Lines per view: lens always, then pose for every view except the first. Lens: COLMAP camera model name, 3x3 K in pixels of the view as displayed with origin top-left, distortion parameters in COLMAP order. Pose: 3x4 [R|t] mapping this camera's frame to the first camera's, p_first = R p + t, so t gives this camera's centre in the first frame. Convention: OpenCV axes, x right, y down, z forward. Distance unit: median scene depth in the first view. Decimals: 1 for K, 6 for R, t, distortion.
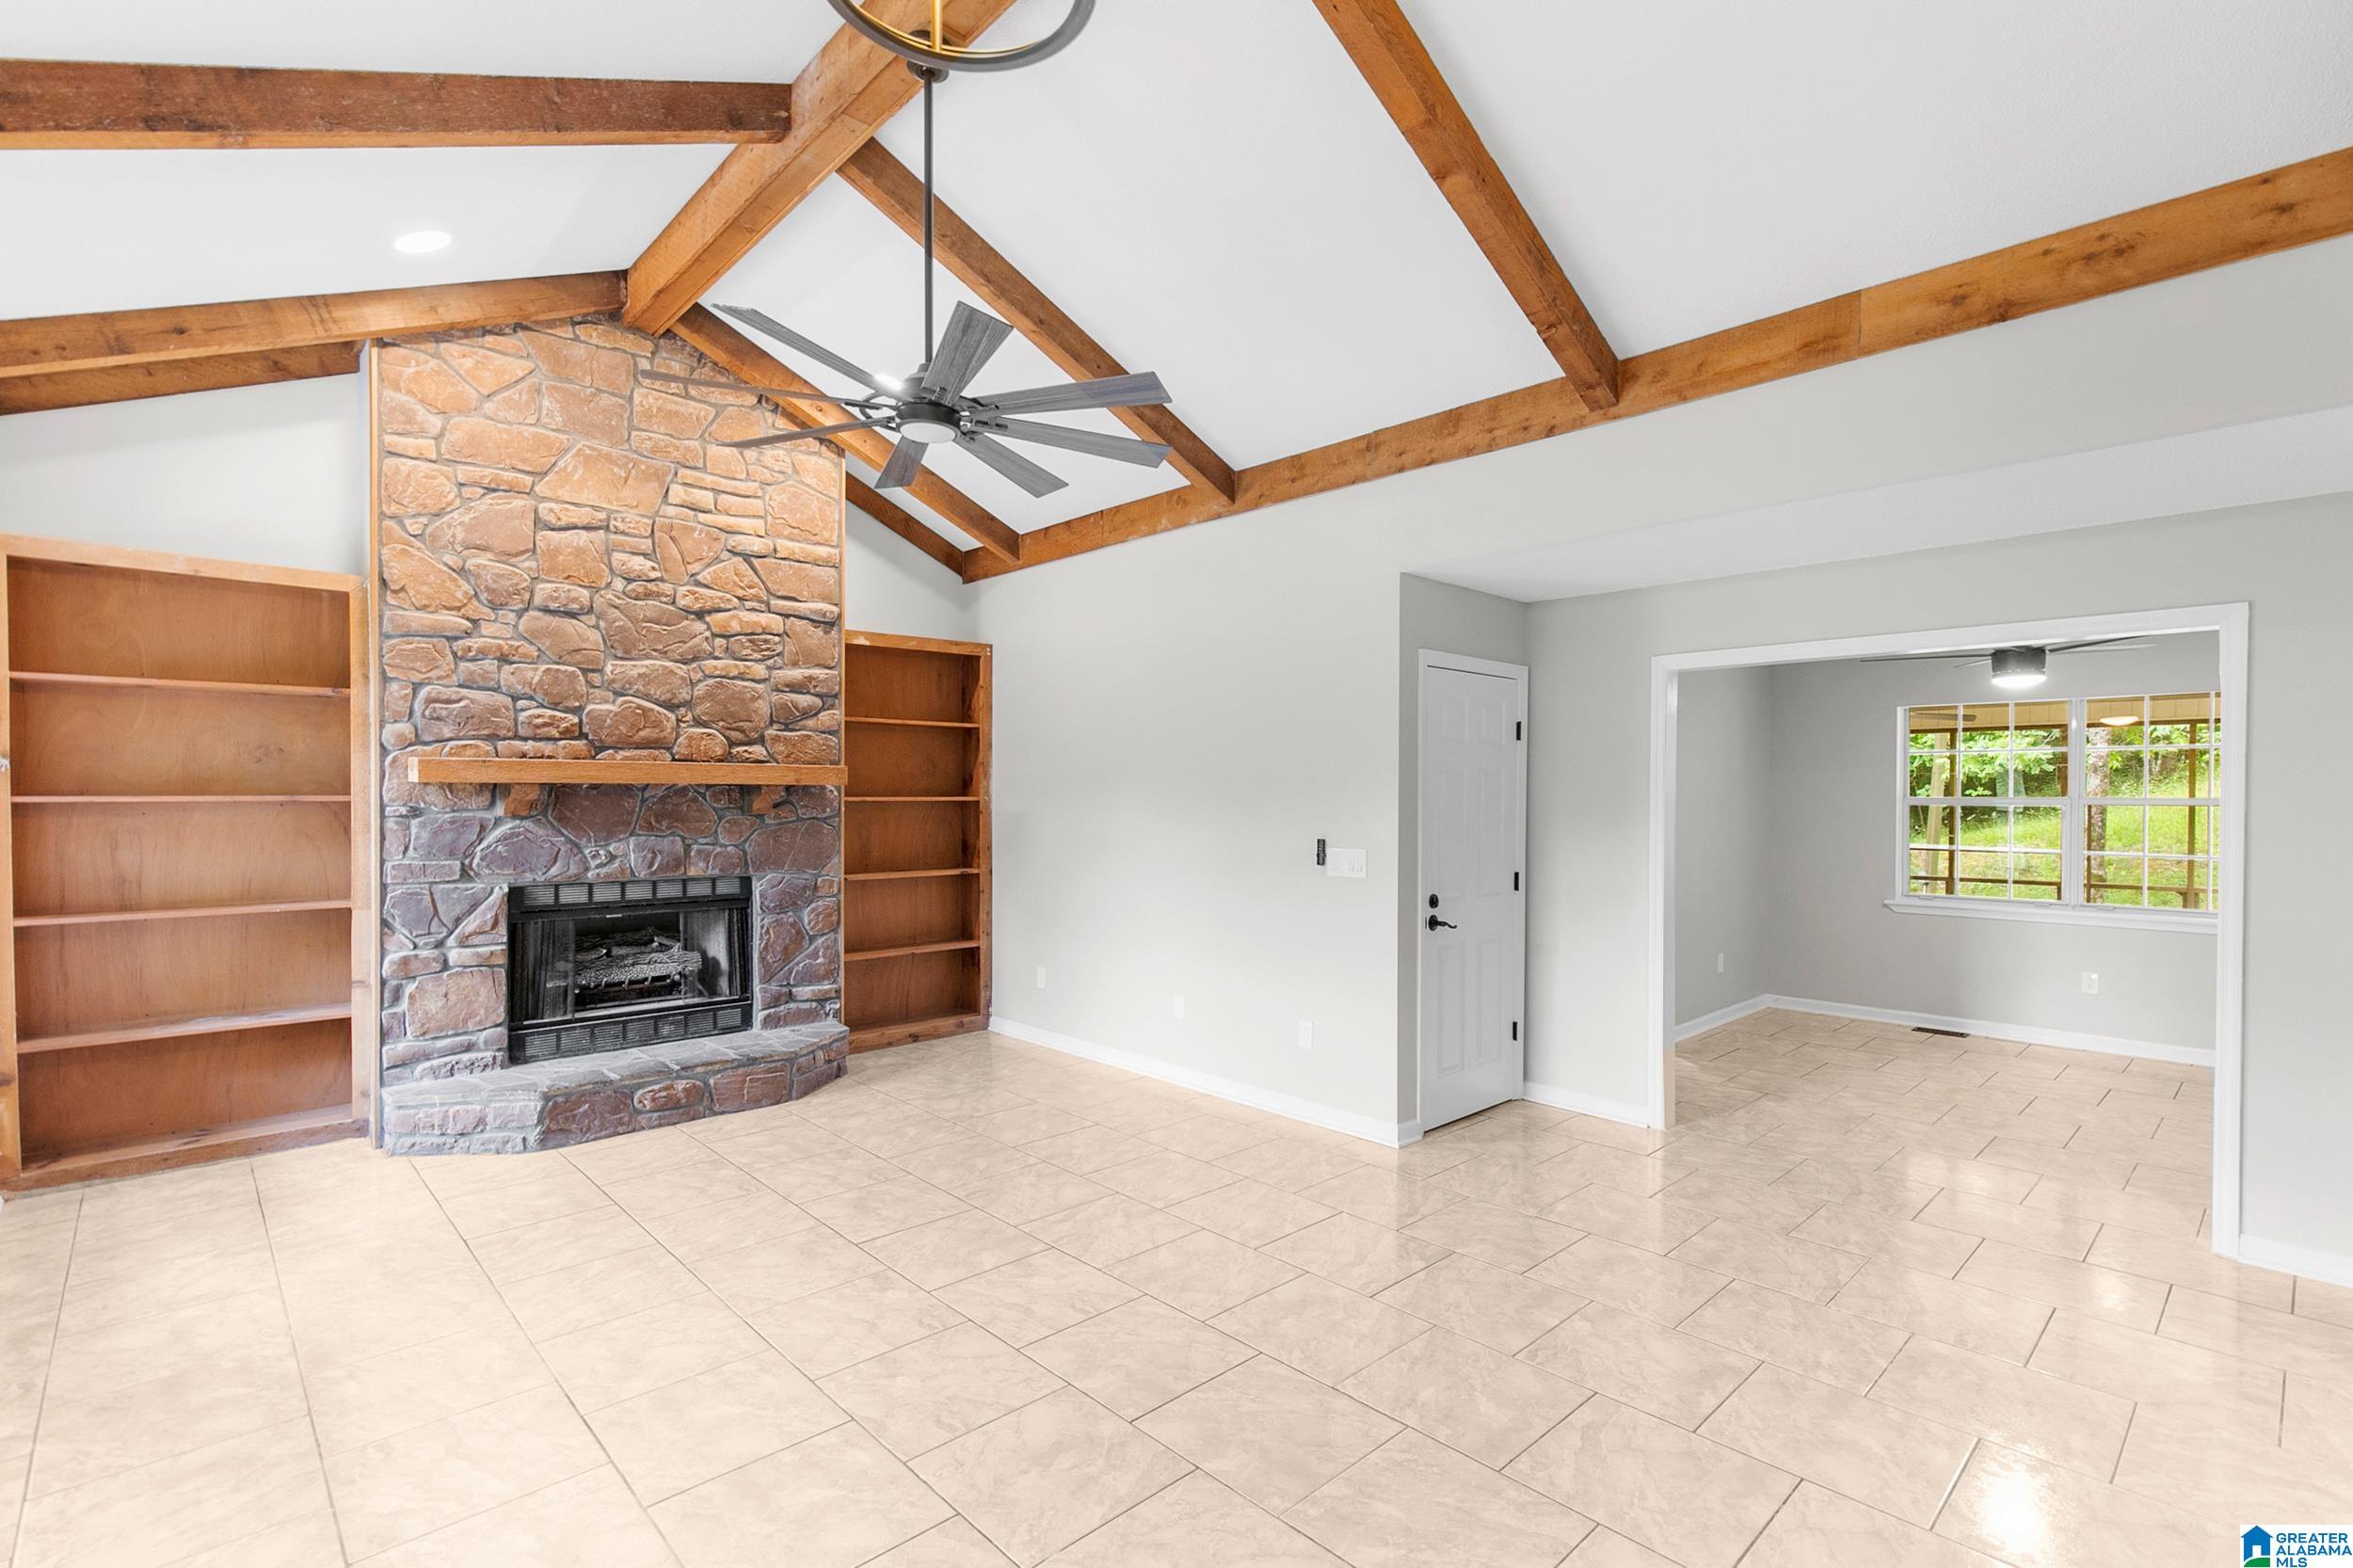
lens RADIAL K [[1081.9, 0, 1207.2], [0, 1081.9, 793.8], [0, 0, 1]] dist [0.004393, 0.000291]
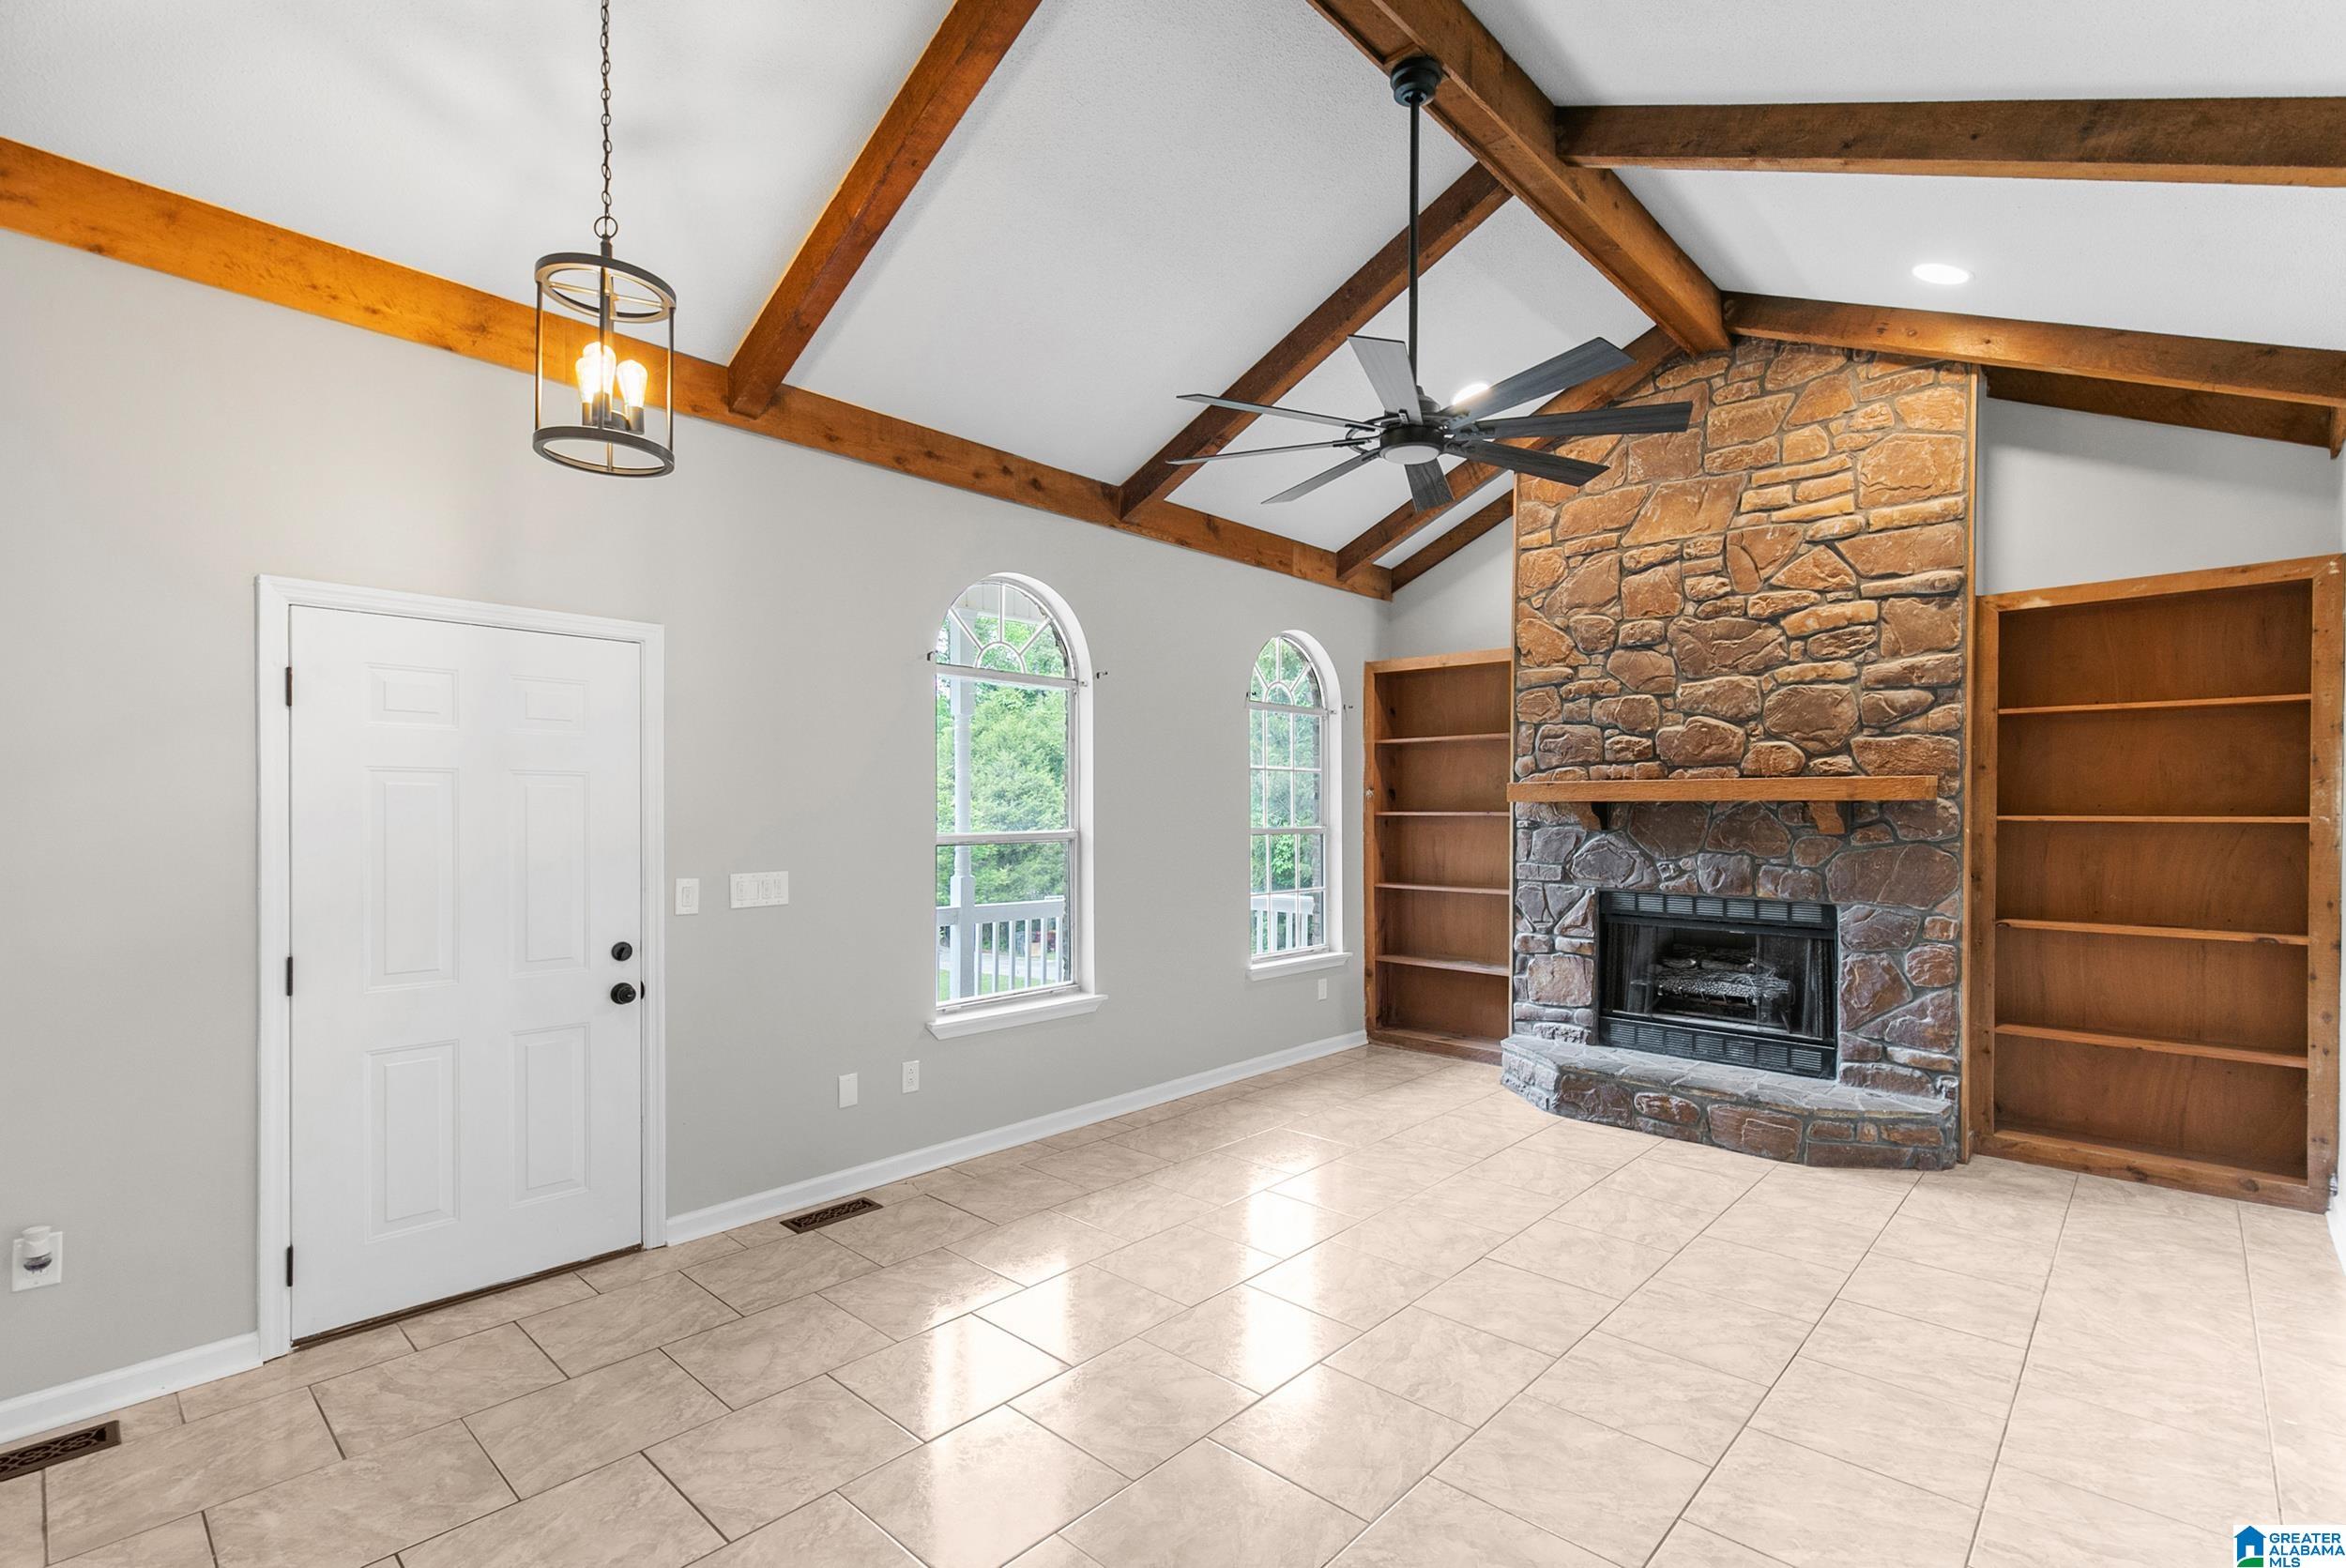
lens RADIAL K [[1083.9, 0, 1182.6], [0, 1083.9, 804.8], [0, 0, 1]] dist [0.009576, -0.000011]
pose [[0.049706, -0.005233, -0.998750, 0.463215], [-0.000832, 0.999986, -0.005281, 0.000095], [0.998764, 0.001093, 0.049701, 0.458769]]
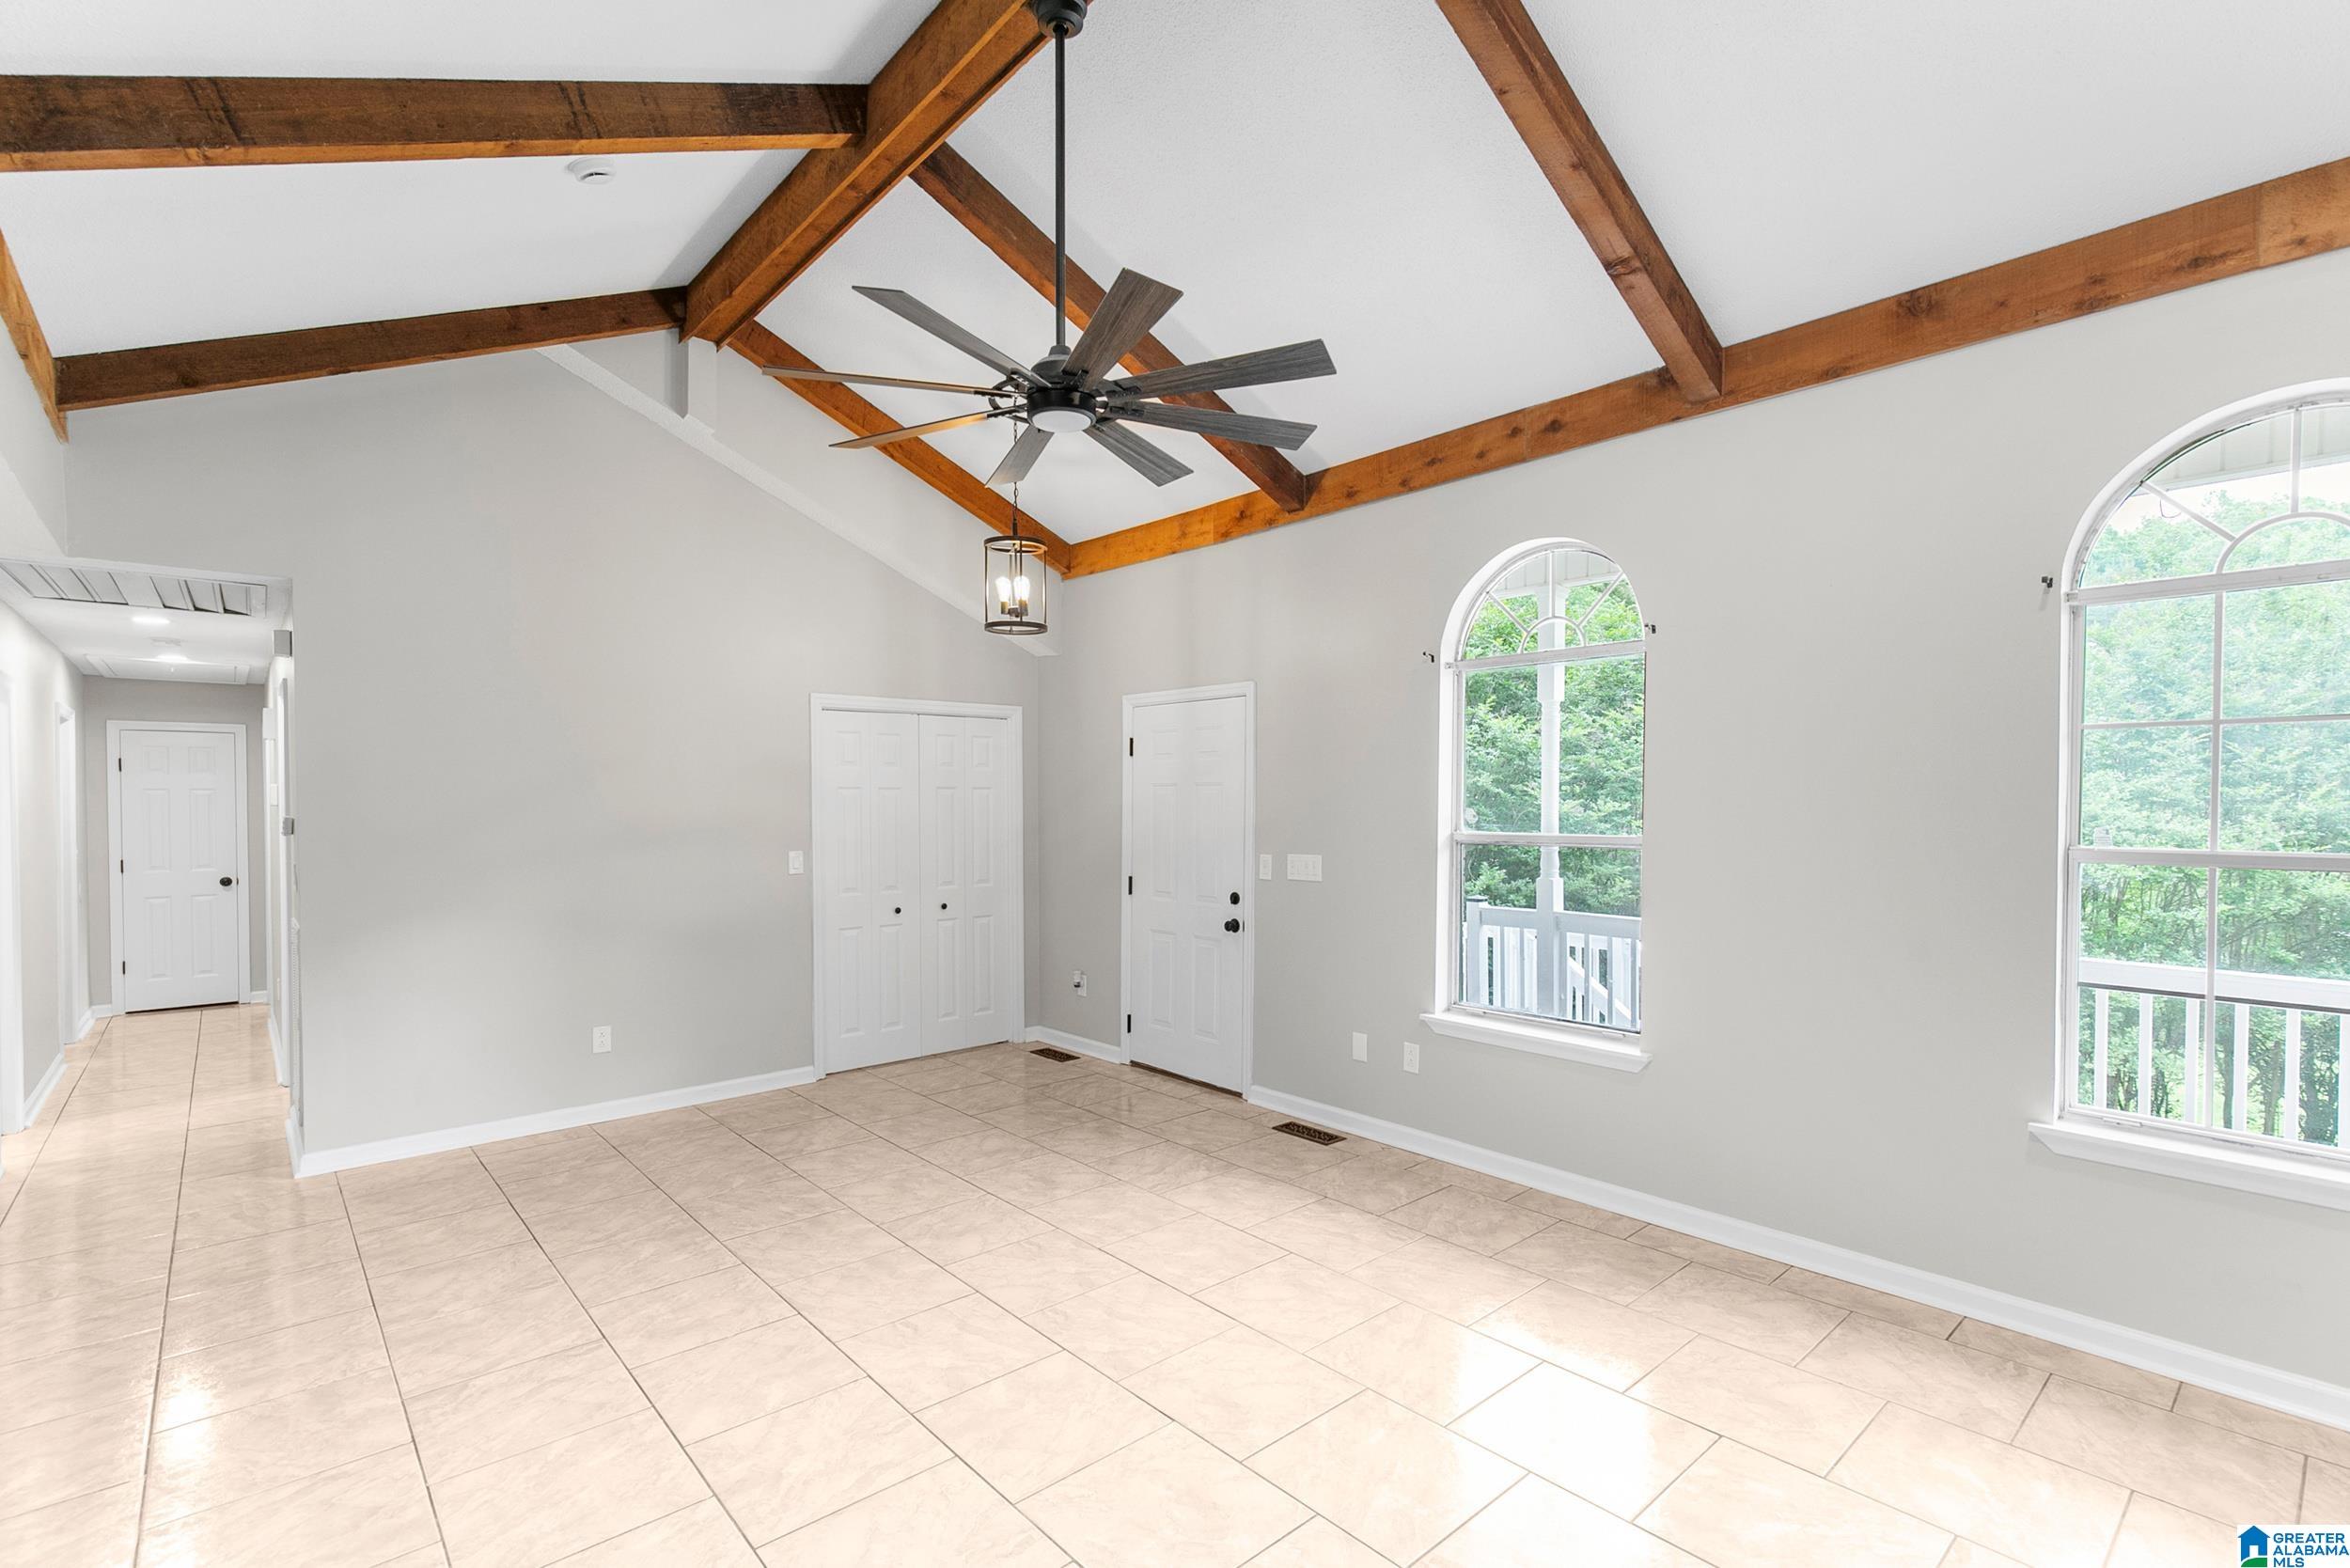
lens RADIAL K [[1063.1, 0, 1187.5], [0, 1063.1, 804.5], [0, 0, 1]] dist [0.000812, -0.000032]
pose [[-0.998870, -0.002898, 0.047428, -0.250762], [-0.002803, 0.999994, 0.002049, -0.003848], [-0.047433, 0.001914, -0.998873, 1.180469]]
